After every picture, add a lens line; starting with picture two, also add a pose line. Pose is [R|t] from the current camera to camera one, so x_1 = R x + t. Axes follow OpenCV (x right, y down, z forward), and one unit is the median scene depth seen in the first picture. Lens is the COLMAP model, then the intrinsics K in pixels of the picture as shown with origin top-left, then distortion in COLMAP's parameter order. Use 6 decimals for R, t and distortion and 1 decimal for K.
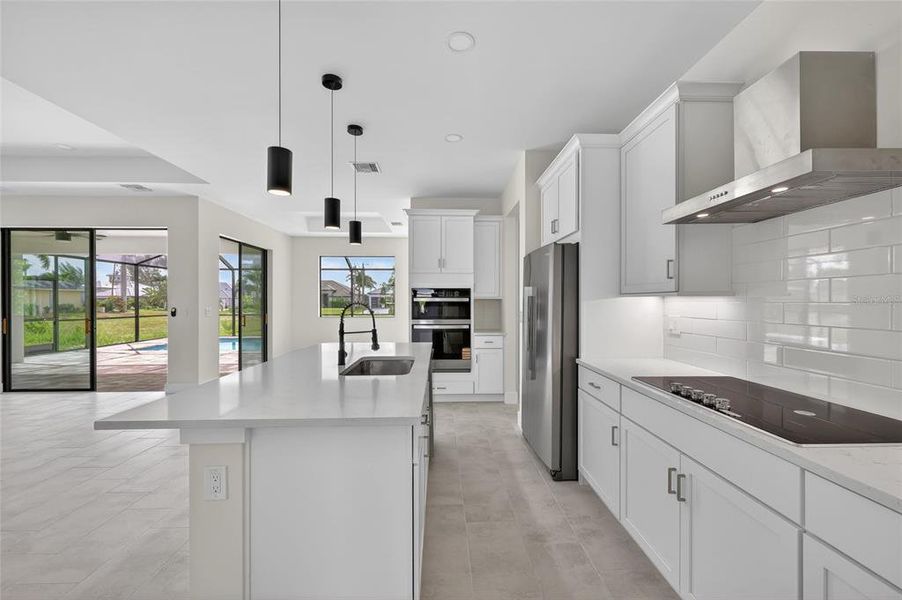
lens RADIAL K [[361.4, 0, 451.9], [0, 361.4, 304.6], [0, 0, 1]] dist [0.002296, 0.000118]
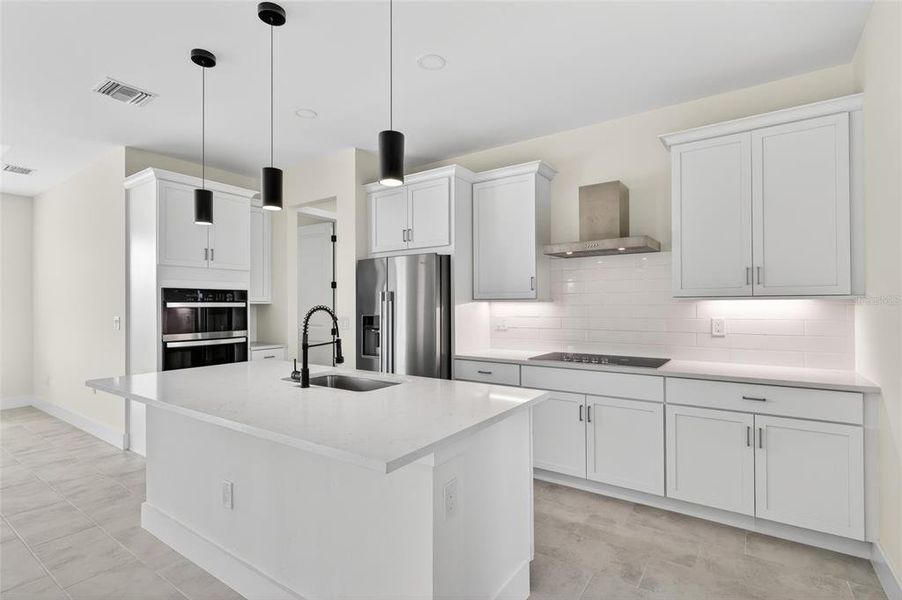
lens RADIAL K [[437.2, 0, 451.8], [0, 437.2, 299.2], [0, 0, 1]] dist [-0.007304, -0.000147]
pose [[0.597886, 0.007101, 0.801550, -0.442513], [0.013515, 0.999729, -0.018937, -0.001529], [-0.801467, 0.022155, 0.597628, 0.088496]]
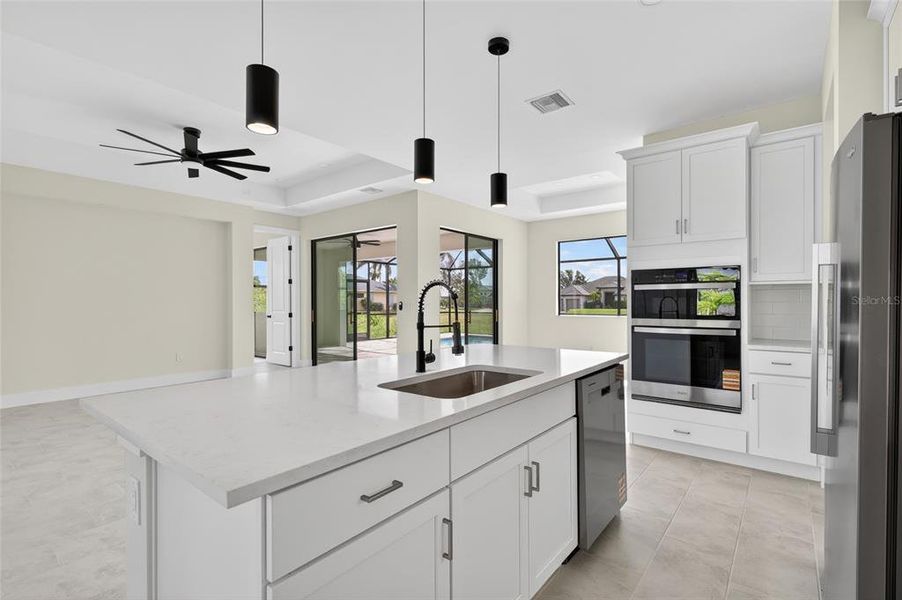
lens RADIAL K [[420.6, 0, 453.6], [0, 420.6, 301.8], [0, 0, 1]] dist [0.005855, -0.000202]
pose [[0.765669, -0.000866, -0.643234, 0.134261], [-0.003473, 0.999979, -0.005480, 0.017303], [0.643225, 0.006430, 0.765650, 0.208864]]
